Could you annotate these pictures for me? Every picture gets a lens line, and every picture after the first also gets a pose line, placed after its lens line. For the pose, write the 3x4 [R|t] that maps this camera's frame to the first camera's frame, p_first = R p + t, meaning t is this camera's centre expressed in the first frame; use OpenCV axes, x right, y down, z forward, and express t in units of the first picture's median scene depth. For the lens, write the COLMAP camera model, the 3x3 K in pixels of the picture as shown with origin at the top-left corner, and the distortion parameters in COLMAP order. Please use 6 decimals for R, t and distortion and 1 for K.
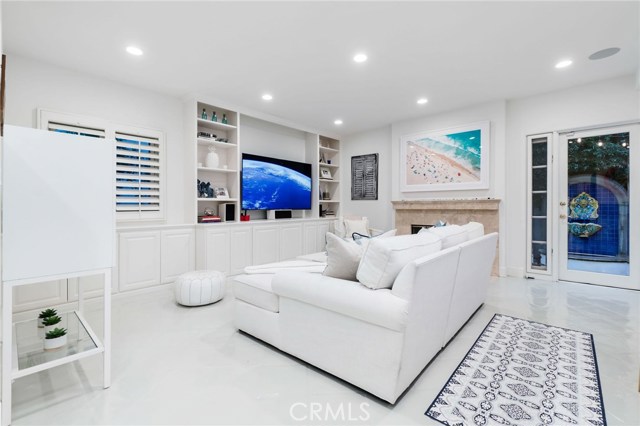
lens RADIAL K [[272.8, 0, 320.0], [0, 272.8, 213.0], [0, 0, 1]] dist [-0.002994, -0.000326]
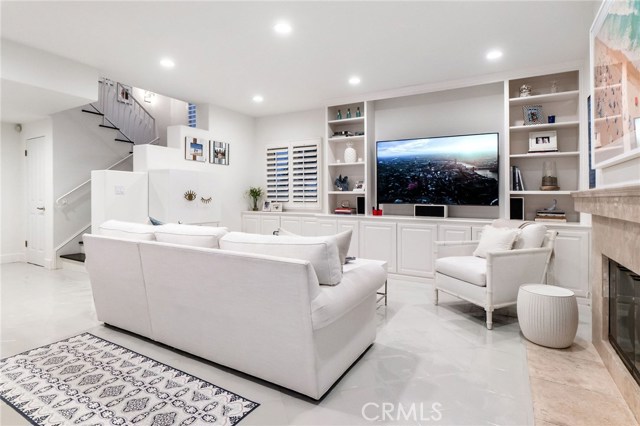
lens RADIAL K [[330.8, 0, 318.2], [0, 330.8, 200.1], [0, 0, 1]] dist [-0.003392, 0.000703]
pose [[0.220080, 0.015267, -0.975362, 0.840337], [-0.033544, 0.999405, 0.008074, -0.027177], [0.974905, 0.030941, 0.220462, 0.619011]]
